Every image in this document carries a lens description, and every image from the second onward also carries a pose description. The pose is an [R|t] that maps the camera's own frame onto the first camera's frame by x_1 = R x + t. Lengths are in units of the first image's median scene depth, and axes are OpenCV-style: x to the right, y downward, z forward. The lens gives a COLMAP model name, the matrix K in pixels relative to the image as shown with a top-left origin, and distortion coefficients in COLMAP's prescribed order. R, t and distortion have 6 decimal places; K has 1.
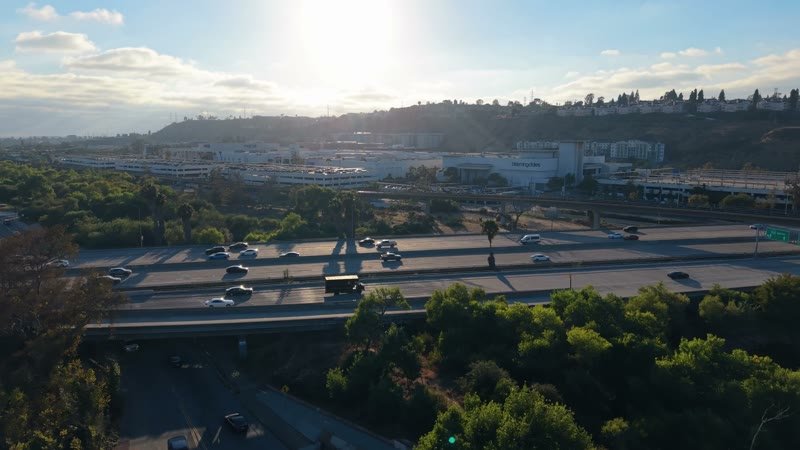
lens RADIAL K [[567.2, 0, 400.0], [0, 567.2, 225.0], [0, 0, 1]] dist [0.071819, -0.100359]
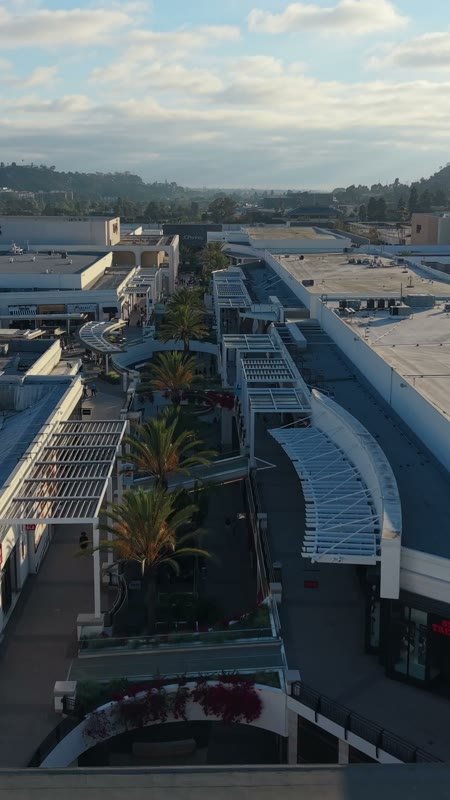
lens RADIAL K [[1028.3, 0, 225.0], [0, 1028.3, 400.0], [0, 0, 1]] dist [0.060361, -0.098873]
pose [[0.742163, 0.137348, -0.655995, 0.252691], [-0.105820, 0.990513, 0.087668, -0.174592], [0.661812, 0.004354, 0.749657, 1.104564]]
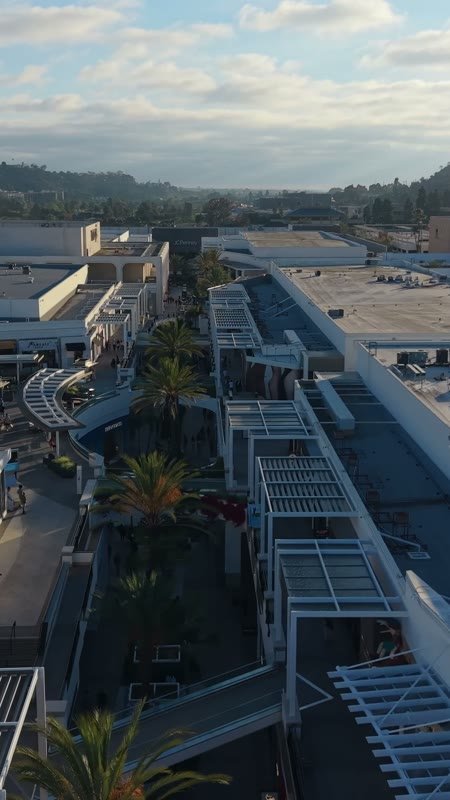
lens RADIAL K [[1028.3, 0, 225.0], [0, 1028.3, 400.0], [0, 0, 1]] dist [0.060361, -0.098873]
pose [[0.746372, 0.136208, -0.651441, 0.164455], [-0.104746, 0.990675, 0.087127, -0.188841], [0.657234, 0.003206, 0.753680, 1.196969]]
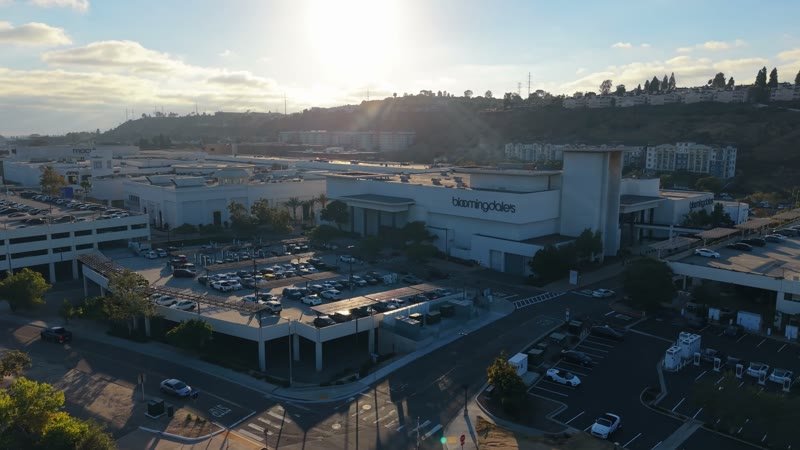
lens RADIAL K [[567.2, 0, 400.0], [0, 567.2, 225.0], [0, 0, 1]] dist [0.071819, -0.100359]
pose [[0.999919, 0.002800, -0.012429, 0.162985], [-0.002776, 0.999994, 0.001879, -0.090556], [0.012434, -0.001845, 0.999921, 0.571651]]
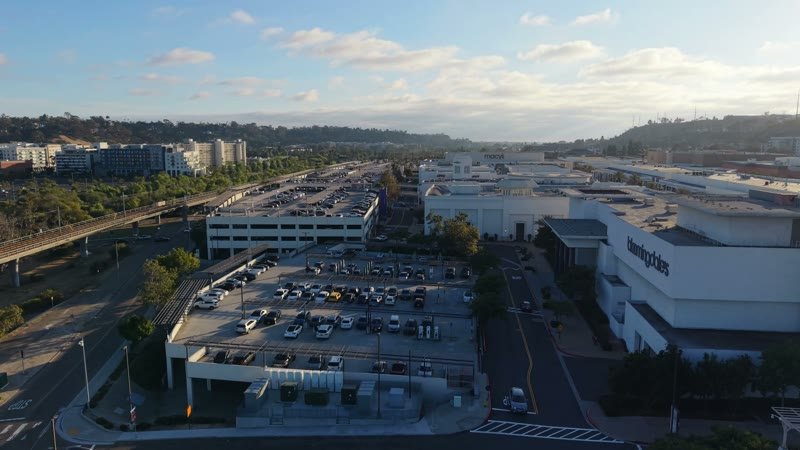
lens RADIAL K [[567.2, 0, 400.0], [0, 567.2, 225.0], [0, 0, 1]] dist [0.071819, -0.100359]
pose [[0.637106, 0.113190, -0.762420, 0.339018], [-0.119746, 0.991684, 0.047163, -0.116564], [0.761418, 0.061249, 0.645361, 0.738795]]
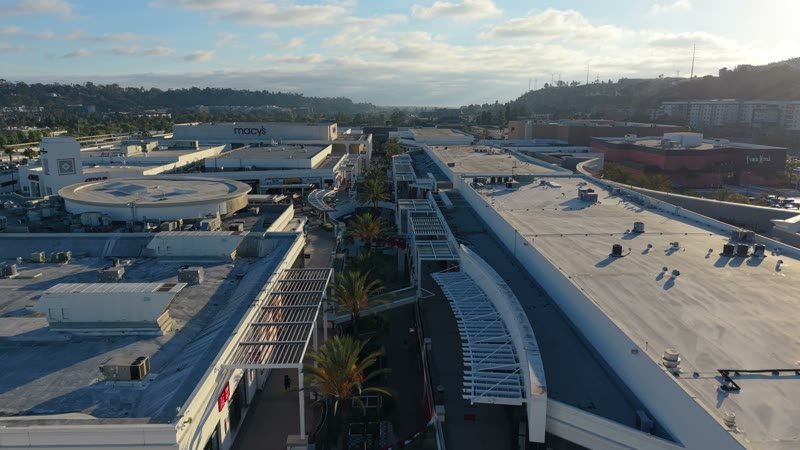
lens RADIAL K [[577.8, 0, 400.0], [0, 577.8, 225.0], [0, 0, 1]] dist [0.066565, -0.118854]
pose [[0.743227, 0.136398, -0.654989, 0.219439], [-0.104897, 0.990647, 0.087268, -0.180099], [0.660765, 0.003847, 0.750583, 1.140200]]
